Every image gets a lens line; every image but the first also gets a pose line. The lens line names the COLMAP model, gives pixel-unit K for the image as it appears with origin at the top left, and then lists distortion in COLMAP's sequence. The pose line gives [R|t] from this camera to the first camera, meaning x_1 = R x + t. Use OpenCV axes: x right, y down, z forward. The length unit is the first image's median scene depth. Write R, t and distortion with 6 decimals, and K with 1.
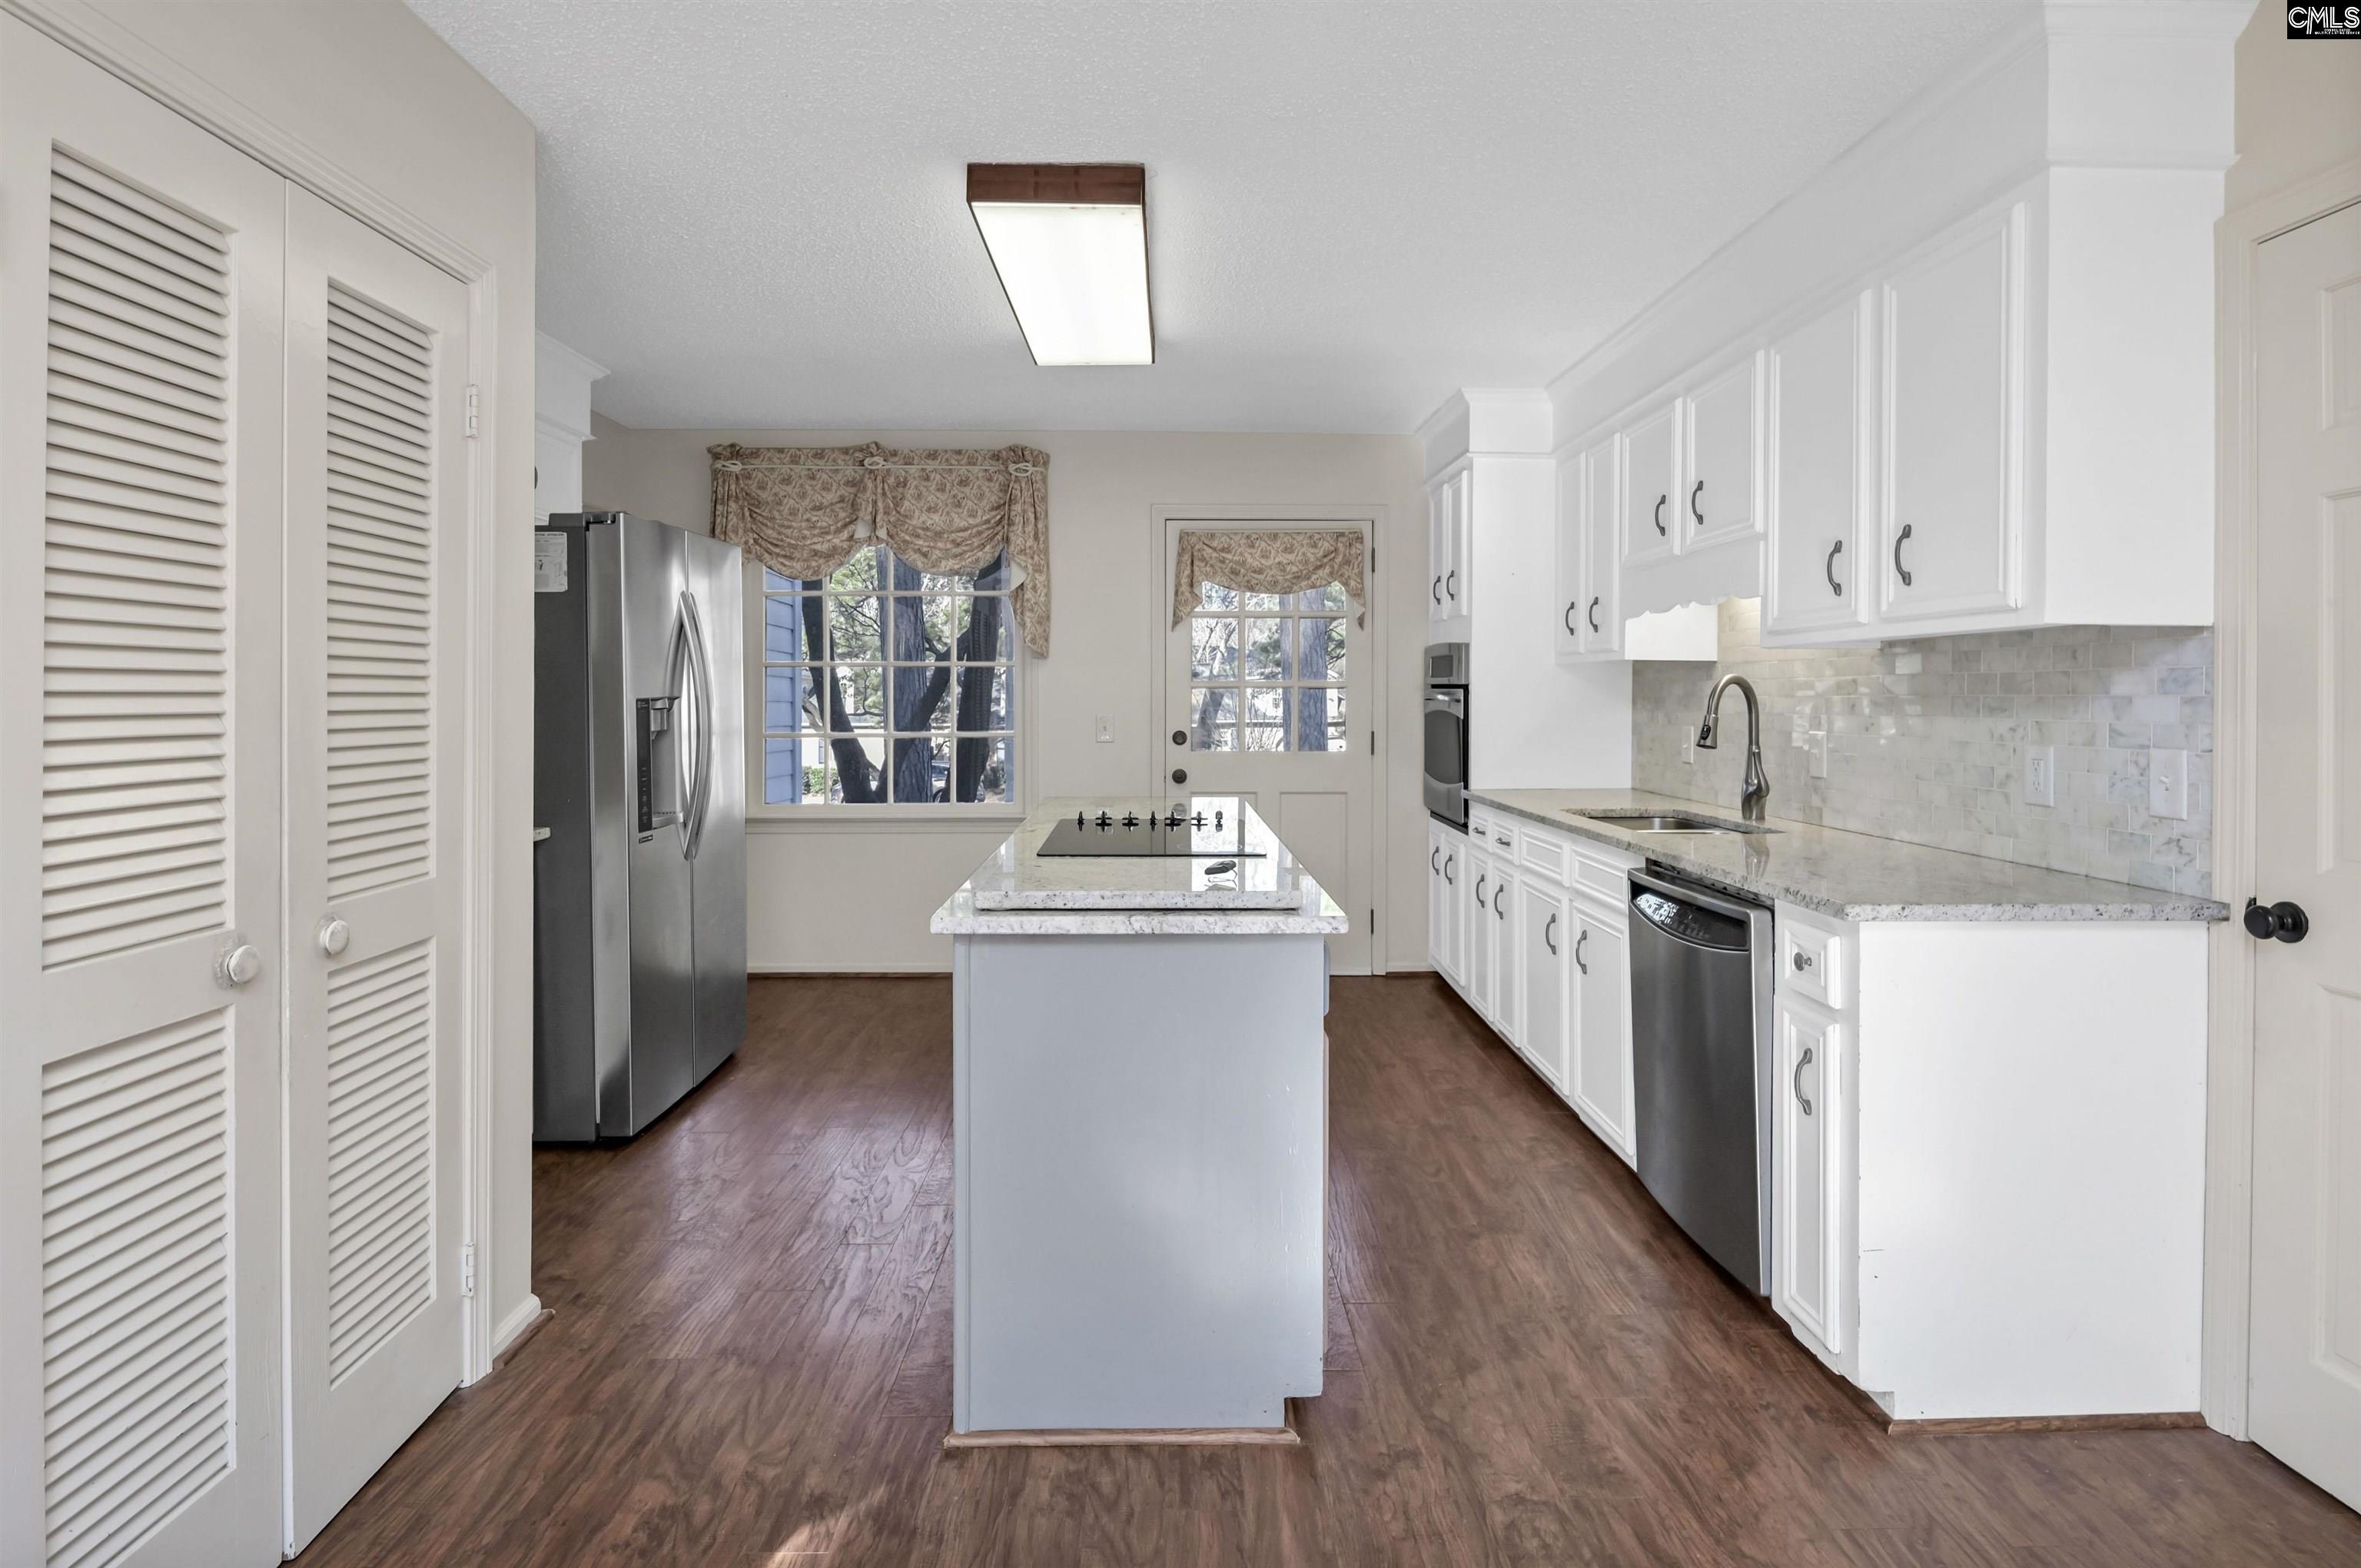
lens RADIAL K [[1212.2, 0, 1180.5], [0, 1212.2, 704.0], [0, 0, 1]] dist [0.016821, -0.016245]
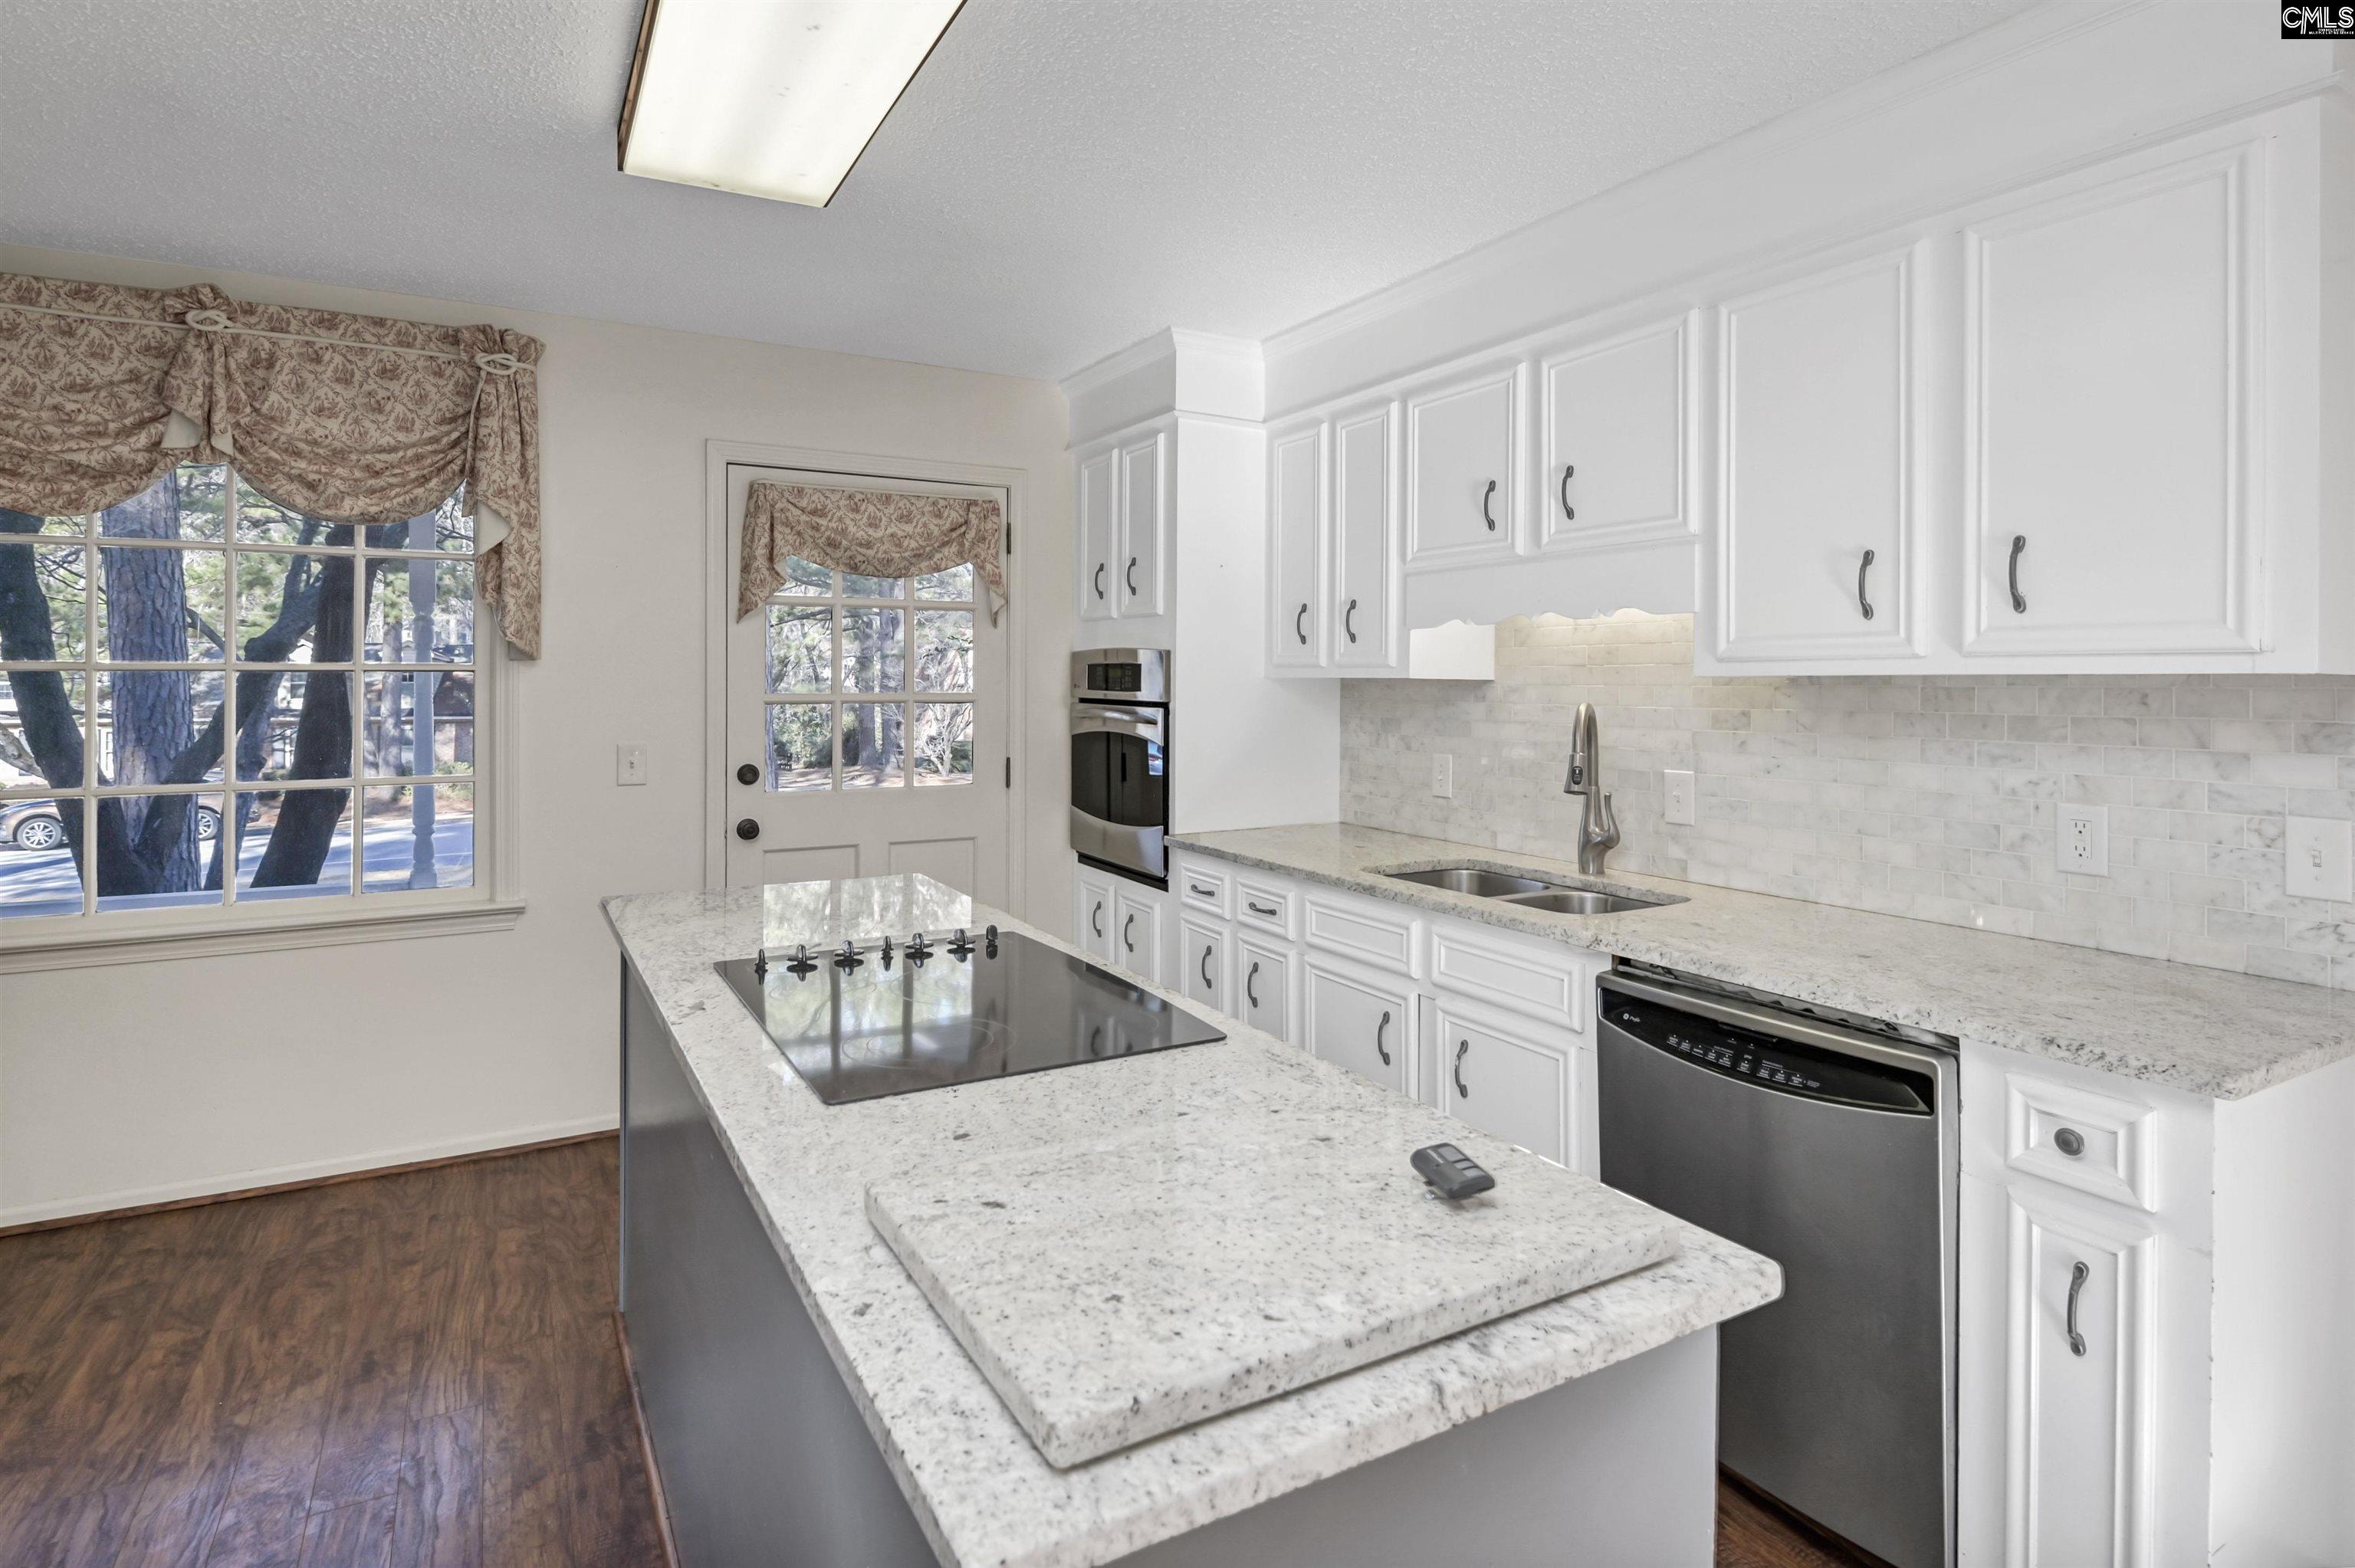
lens RADIAL K [[1215.7, 0, 1198.8], [0, 1215.7, 680.1], [0, 0, 1]] dist [0.012831, -0.015783]
pose [[0.875265, 0.001889, 0.483639, -0.120620], [0.001544, 0.999976, -0.006699, -0.023247], [-0.483640, 0.006610, 0.875242, 0.270329]]
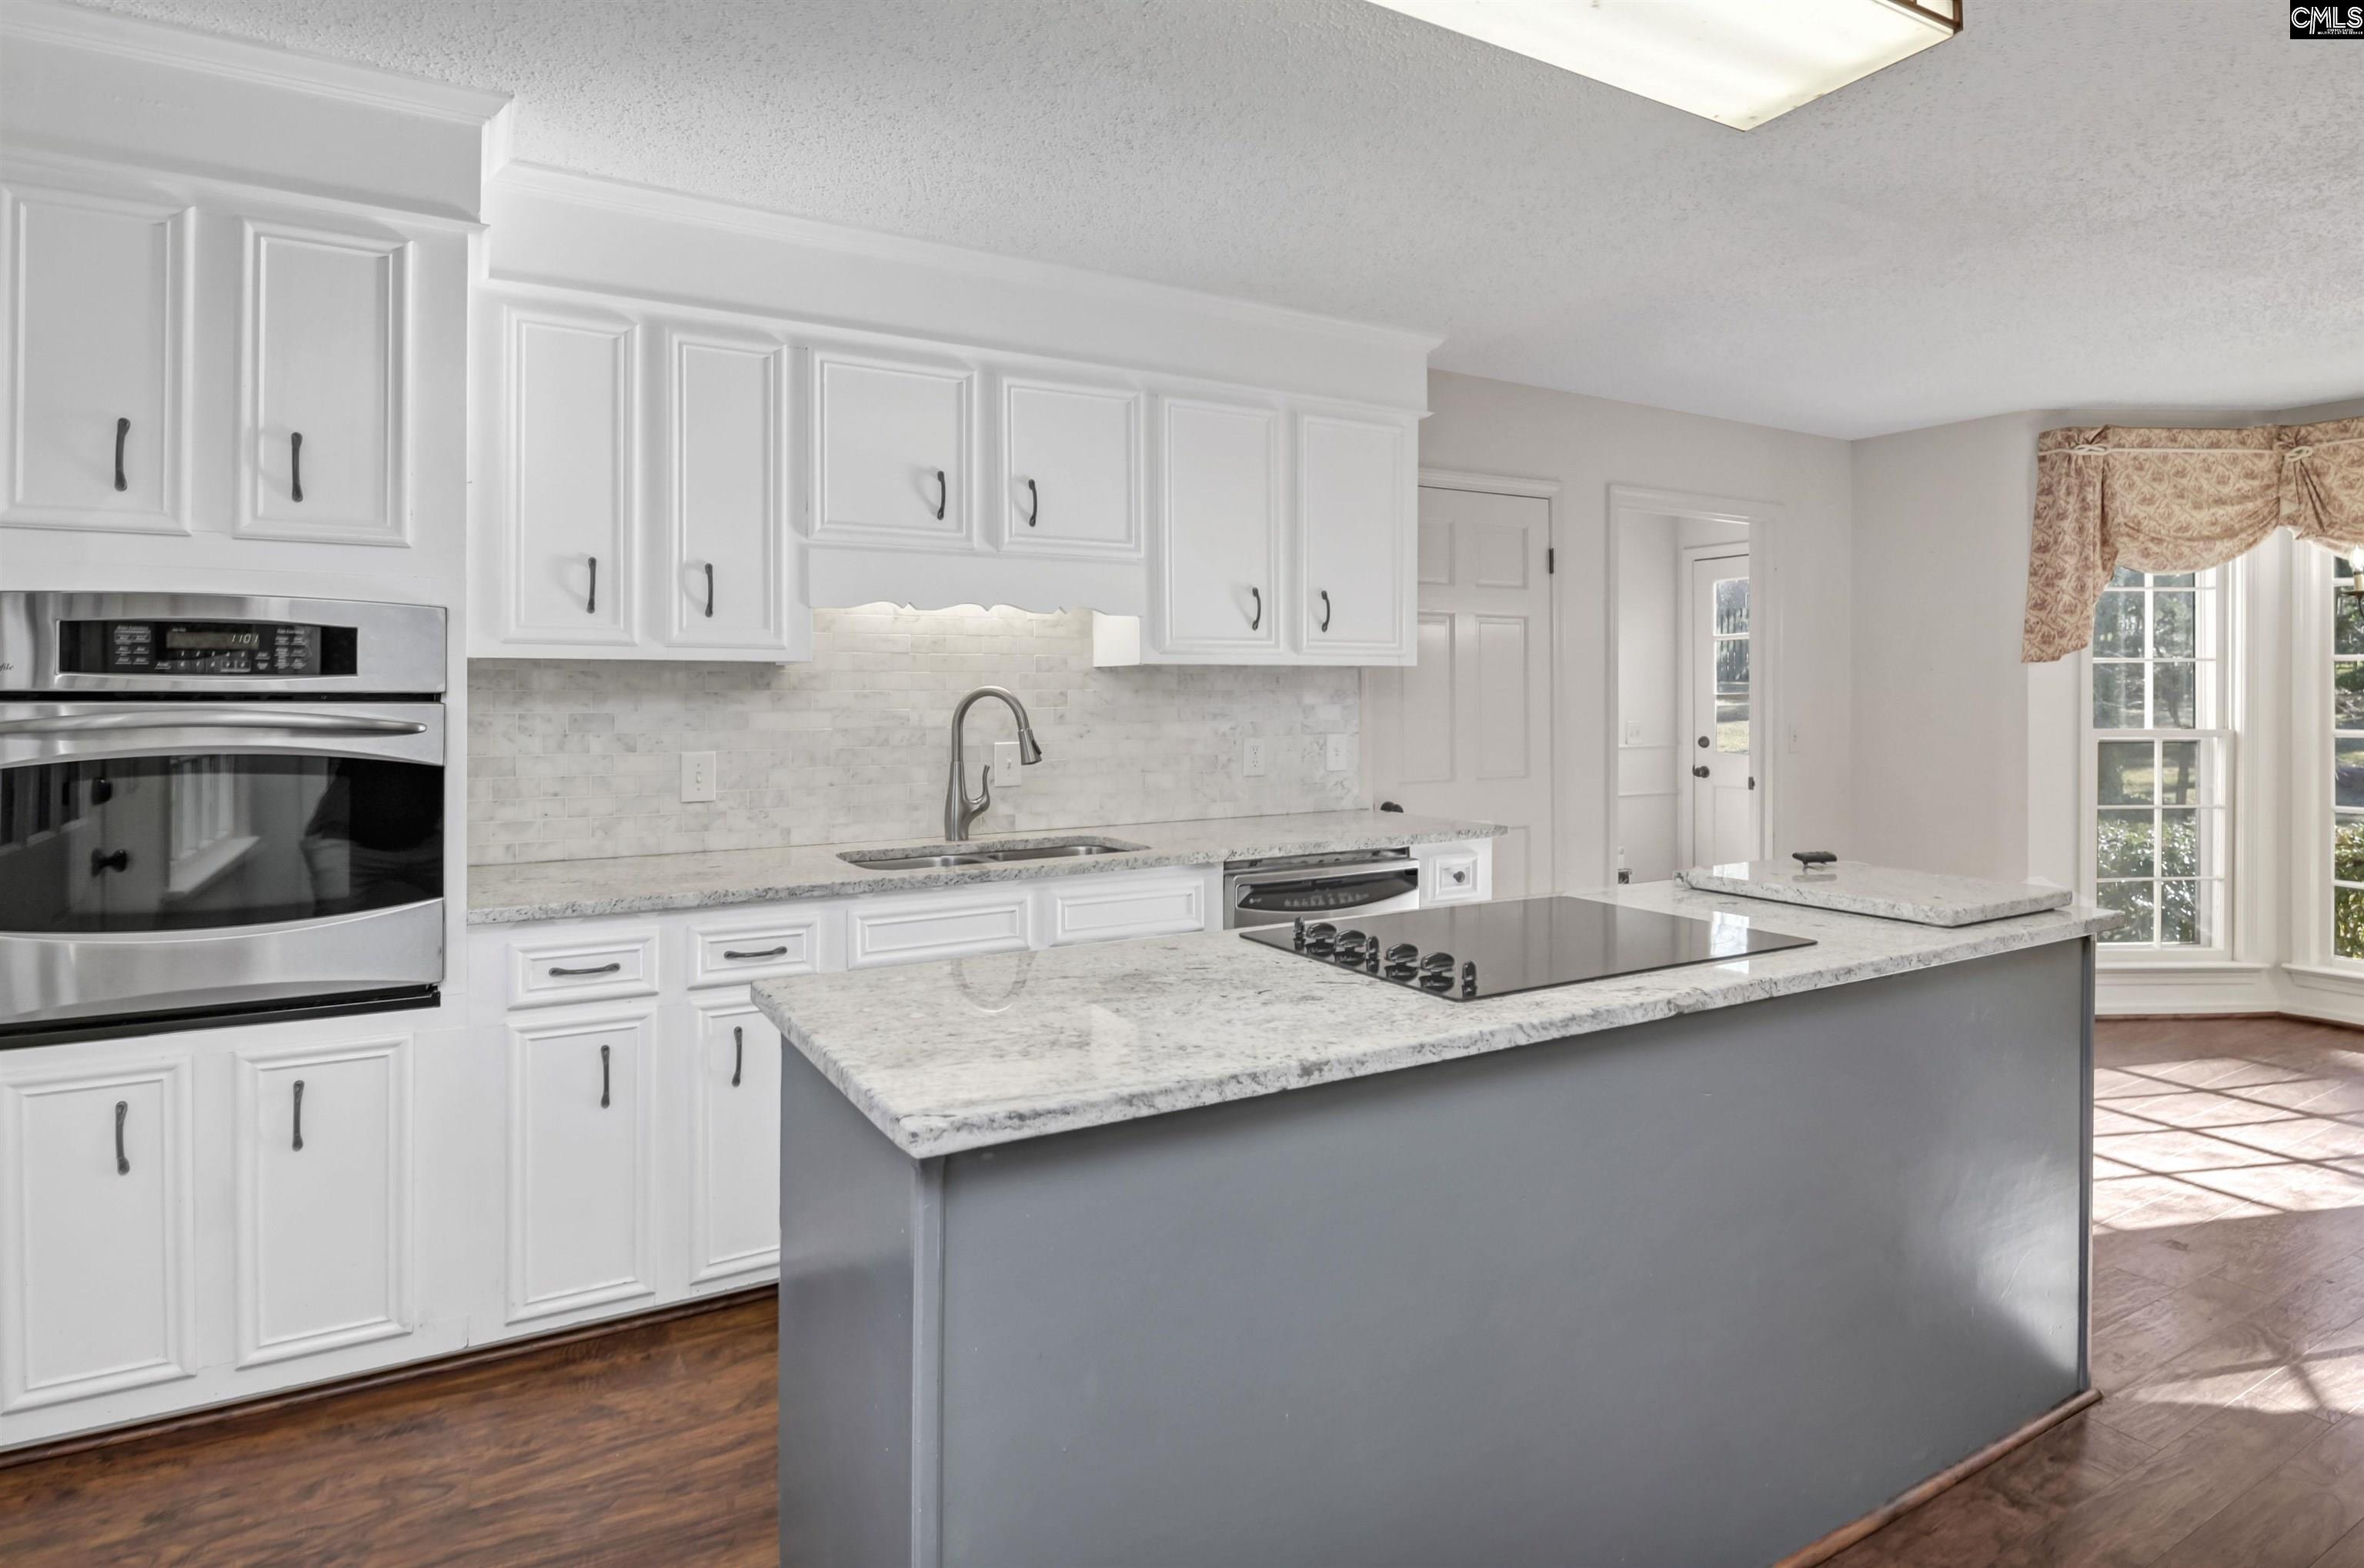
lens RADIAL K [[1213.5, 0, 1182.0], [0, 1213.5, 703.9], [0, 0, 1]] dist [0.016821, -0.016245]
pose [[-0.474584, -0.007368, 0.880179, -0.300110], [0.008910, 0.999874, 0.013174, -0.014686], [-0.880165, 0.014095, -0.474458, 0.887635]]
